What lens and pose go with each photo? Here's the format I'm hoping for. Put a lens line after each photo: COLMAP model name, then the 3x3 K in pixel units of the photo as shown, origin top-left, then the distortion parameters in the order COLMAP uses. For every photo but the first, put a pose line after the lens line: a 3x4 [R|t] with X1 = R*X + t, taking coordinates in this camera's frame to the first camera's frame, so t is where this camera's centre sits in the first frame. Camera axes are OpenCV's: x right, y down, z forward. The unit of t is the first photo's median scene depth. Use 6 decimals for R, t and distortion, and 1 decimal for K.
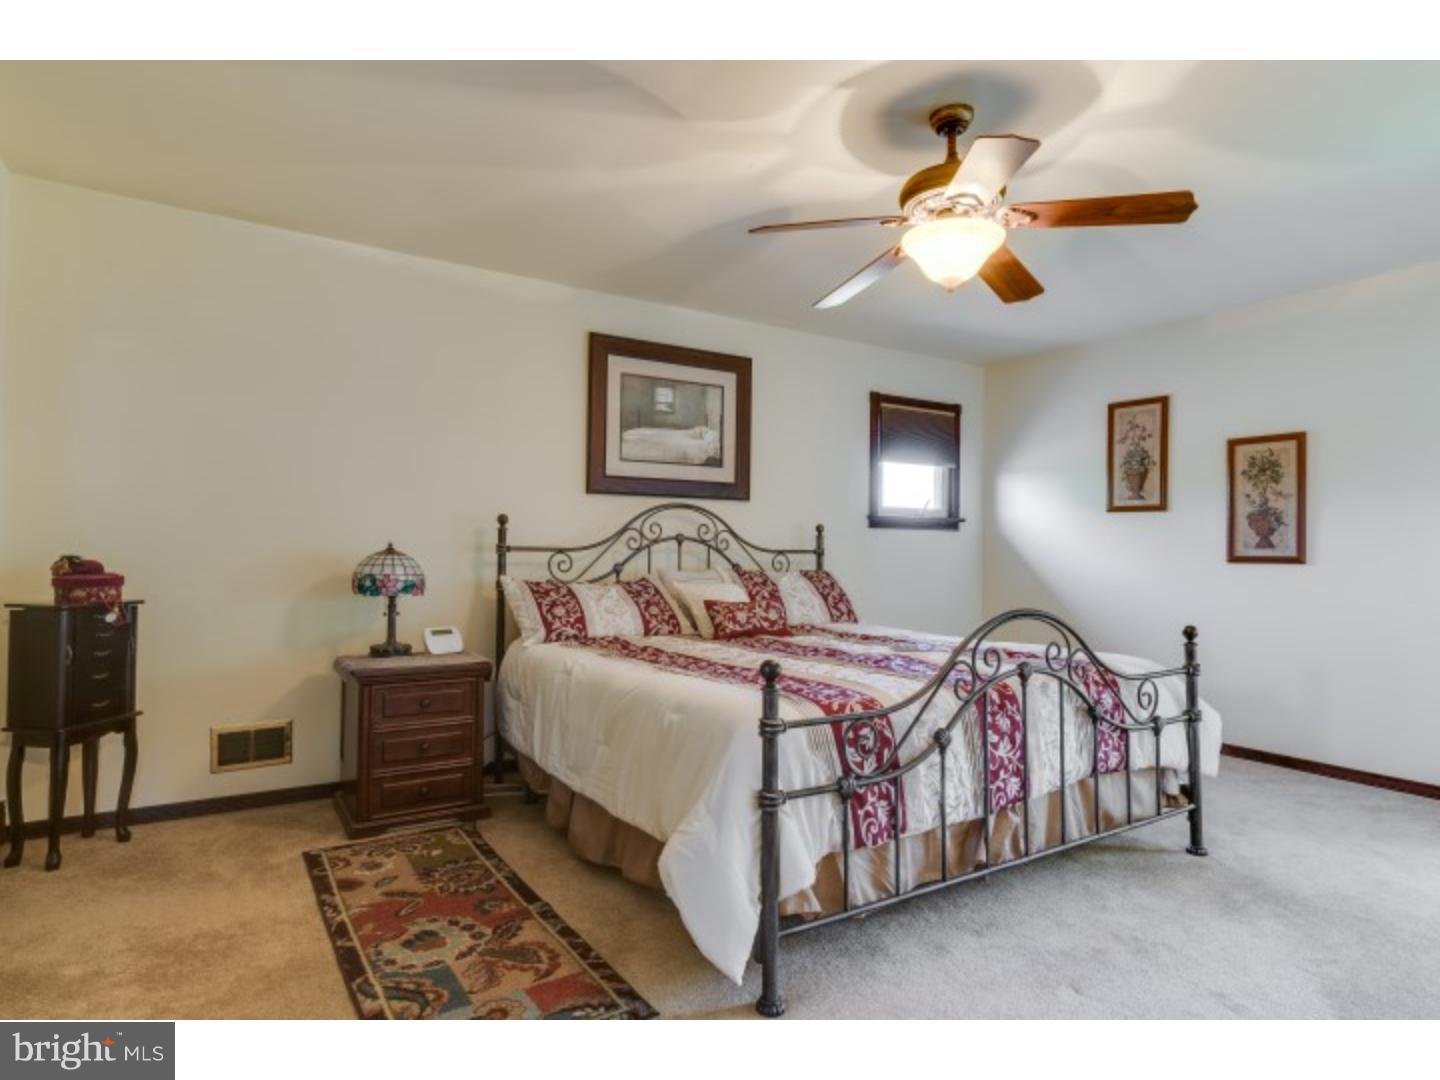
lens RADIAL K [[802.3, 0, 718.3], [0, 802.3, 532.7], [0, 0, 1]] dist [0.004057, 0.000856]
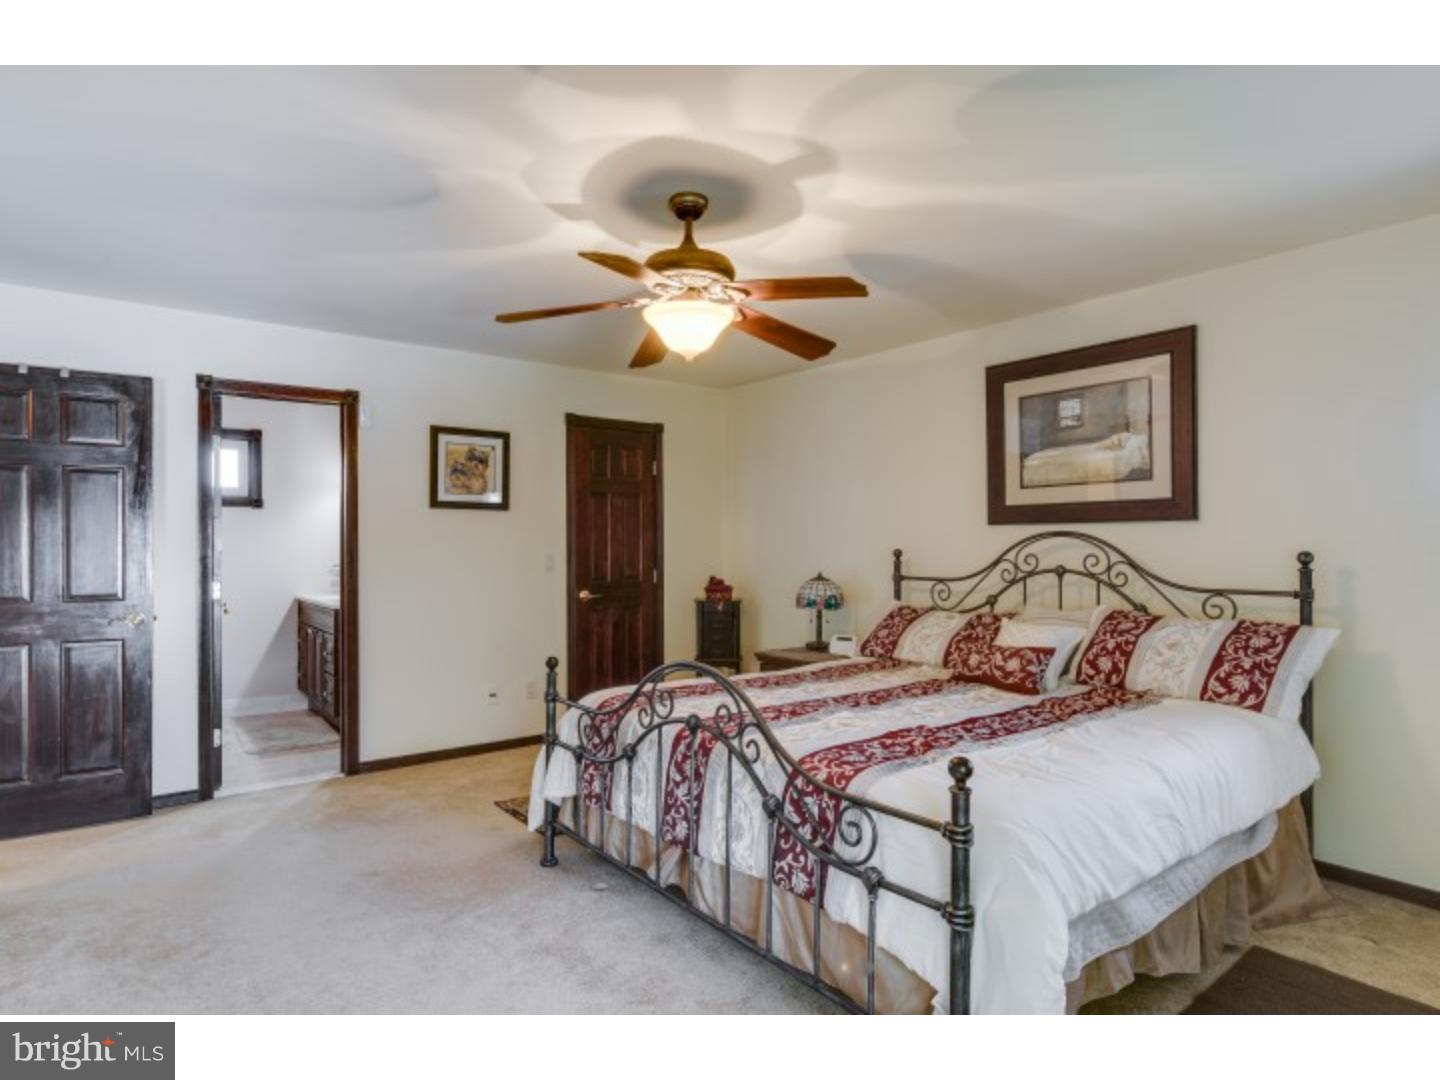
lens RADIAL K [[802.3, 0, 722.5], [0, 802.3, 546.6], [0, 0, 1]] dist [0.004057, 0.000856]
pose [[0.099209, -0.004336, -0.995057, 0.812362], [0.025112, 0.999683, -0.001853, -0.027870], [0.994750, -0.024804, 0.099287, 0.552154]]
